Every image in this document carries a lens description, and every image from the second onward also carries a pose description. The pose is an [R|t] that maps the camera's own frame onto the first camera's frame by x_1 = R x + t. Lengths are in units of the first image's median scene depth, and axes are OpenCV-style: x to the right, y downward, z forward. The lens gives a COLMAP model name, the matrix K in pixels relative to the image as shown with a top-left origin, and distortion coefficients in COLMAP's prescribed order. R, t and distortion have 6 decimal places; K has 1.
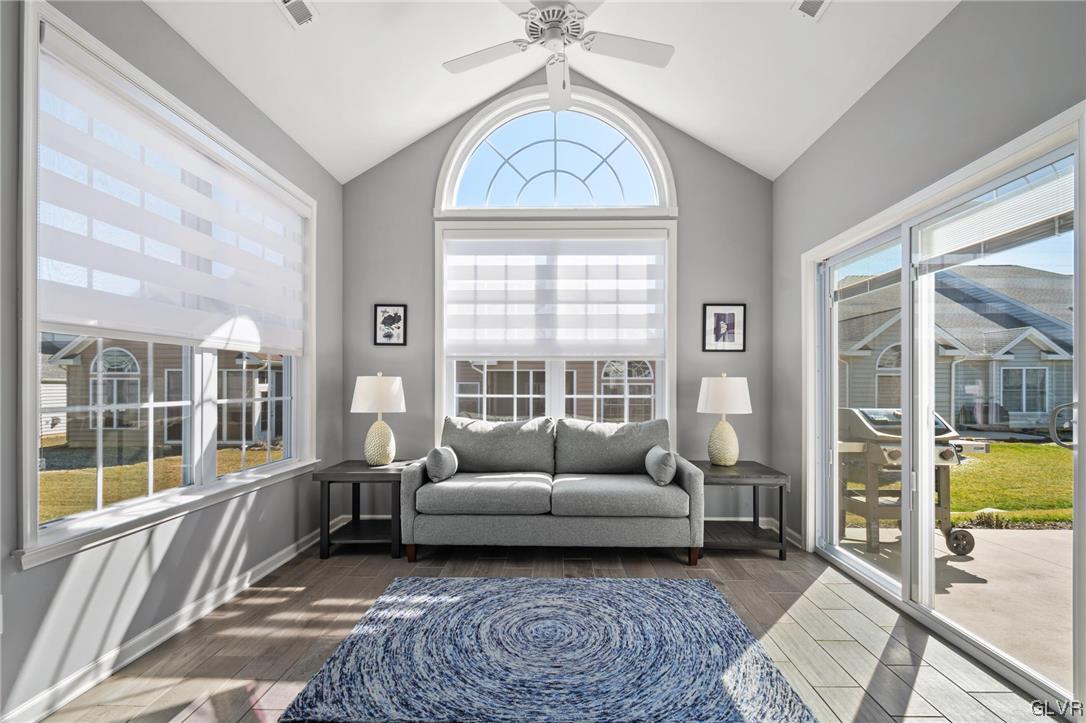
lens RADIAL K [[484.8, 0, 547.0], [0, 484.8, 381.2], [0, 0, 1]] dist [0.008959, -0.001123]
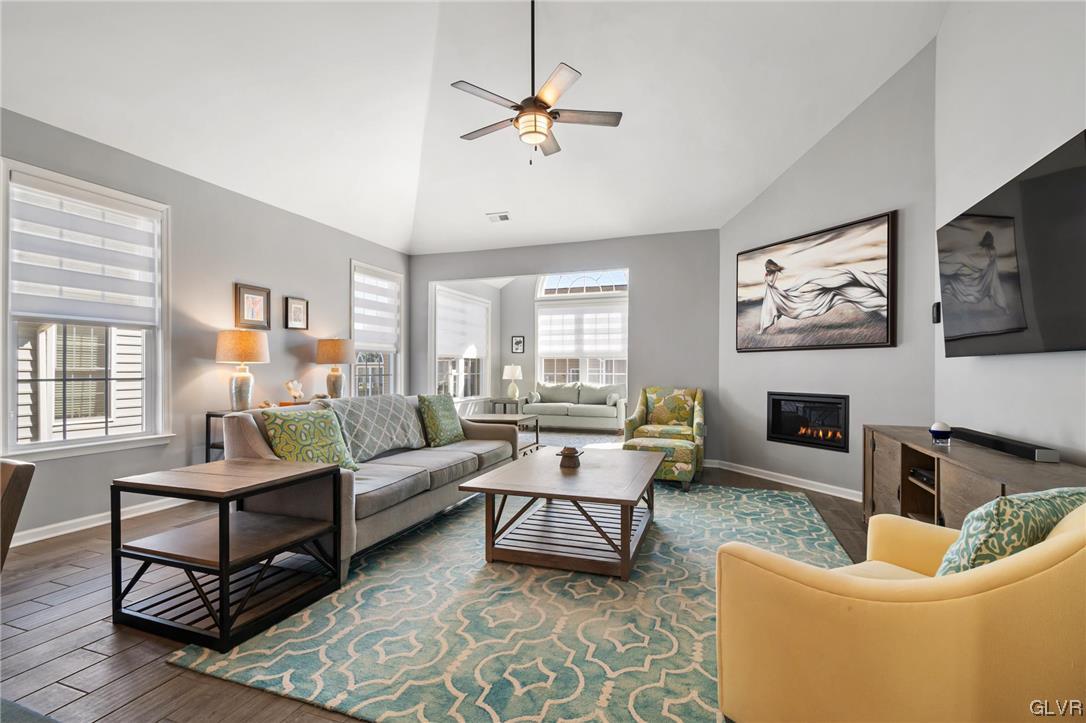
lens RADIAL K [[484.8, 0, 560.6], [0, 484.8, 368.6], [0, 0, 1]] dist [0.008959, -0.001123]
pose [[0.954381, -0.000230, -0.298591, 0.634629], [0.000637, 0.999999, 0.001265, 0.003241], [0.298591, -0.001397, 0.954380, -1.321861]]
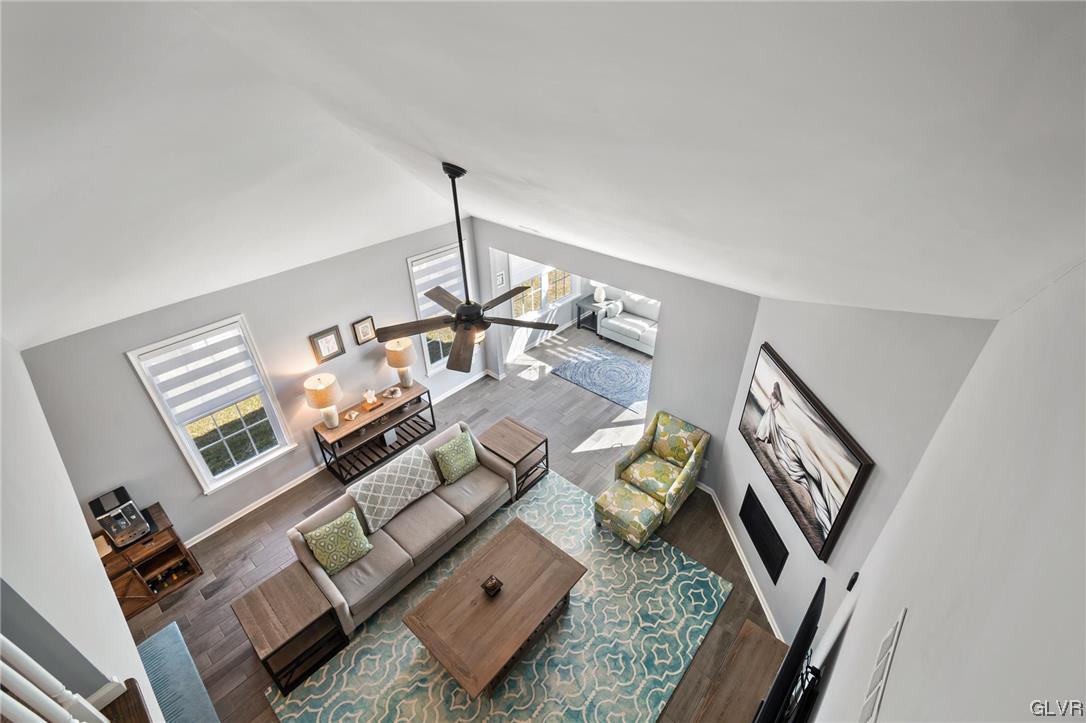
lens RADIAL K [[484.8, 0, 563.9], [0, 484.8, 354.8], [0, 0, 1]] dist [0.008959, -0.001123]
pose [[0.773595, 0.342044, -0.533439, 0.979923], [0.000249, 0.841646, 0.540030, -0.969001], [0.633681, -0.417897, 0.651008, -0.944274]]
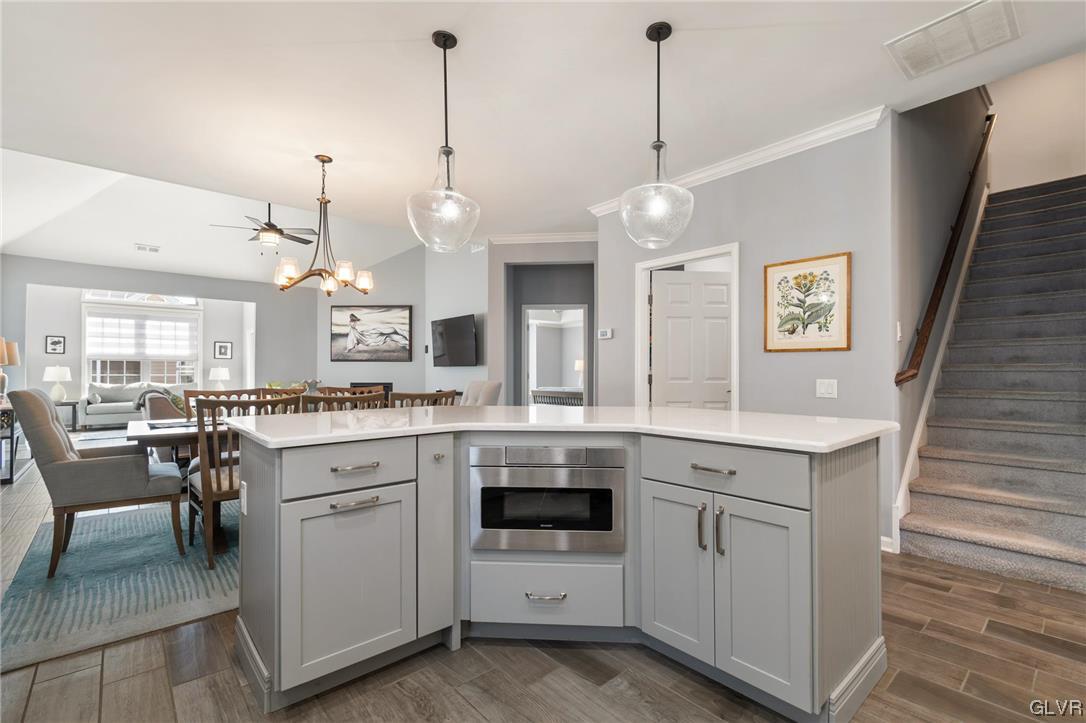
lens RADIAL K [[484.8, 0, 550.0], [0, 484.8, 371.9], [0, 0, 1]] dist [0.008959, -0.001123]
pose [[0.729859, 0.001861, 0.683595, -0.189654], [-0.003266, 0.999994, 0.000764, 0.007066], [-0.683590, -0.002790, 0.729861, -2.439942]]
